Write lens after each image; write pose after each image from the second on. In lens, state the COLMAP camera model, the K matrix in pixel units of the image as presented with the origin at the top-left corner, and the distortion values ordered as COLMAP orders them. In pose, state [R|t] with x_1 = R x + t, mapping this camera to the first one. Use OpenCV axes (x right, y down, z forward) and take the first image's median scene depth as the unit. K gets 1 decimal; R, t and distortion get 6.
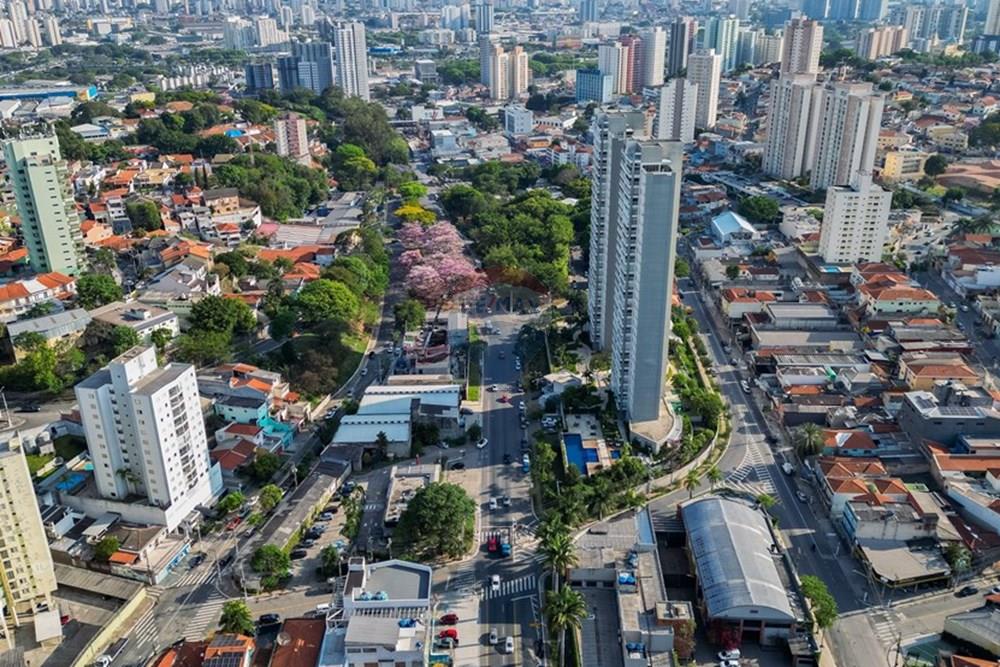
lens RADIAL K [[836.2, 0, 500.0], [0, 836.2, 333.5], [0, 0, 1]] dist [0.076989, -0.081961]
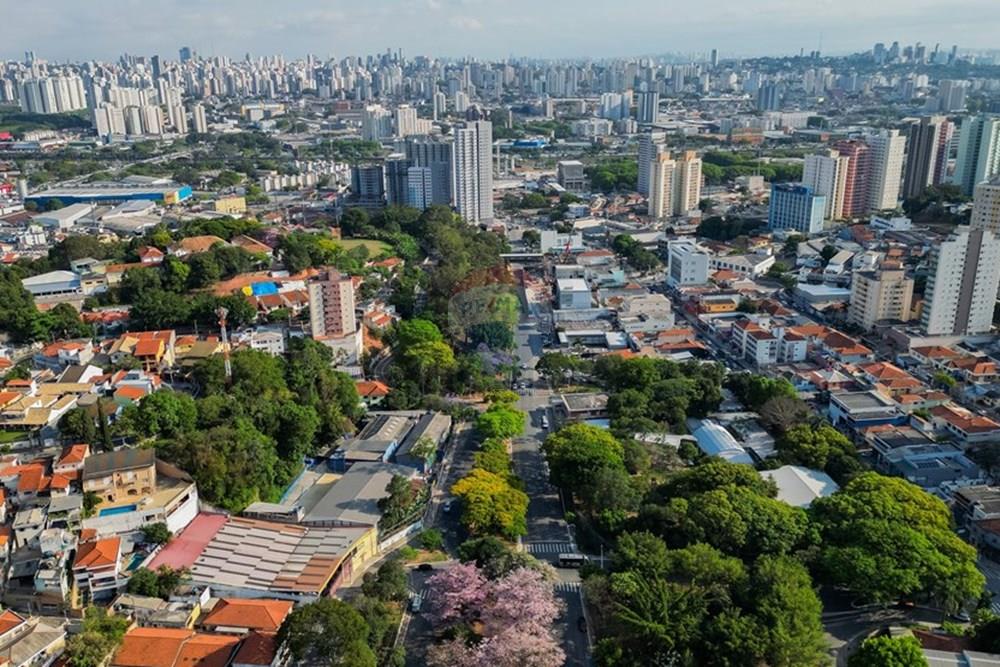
lens RADIAL K [[836.2, 0, 500.0], [0, 836.2, 333.5], [0, 0, 1]] dist [0.076989, -0.081961]
pose [[0.982795, 0.056793, -0.175751, -0.003862], [-0.071856, 0.994156, -0.080561, -0.102670], [0.170149, 0.091803, 0.981133, 0.238442]]
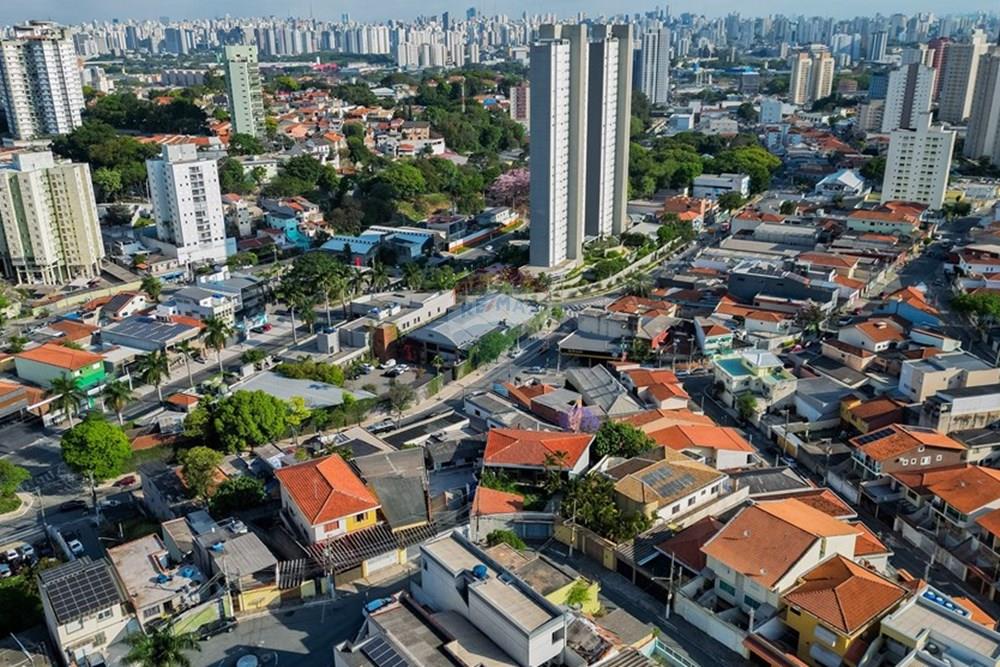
lens RADIAL K [[836.2, 0, 500.0], [0, 836.2, 333.5], [0, 0, 1]] dist [0.076989, -0.081961]
pose [[0.880191, 0.163340, -0.445628, 0.182491], [-0.185601, 0.982604, -0.006432, 0.058699], [0.436826, 0.088370, 0.895195, -0.020768]]
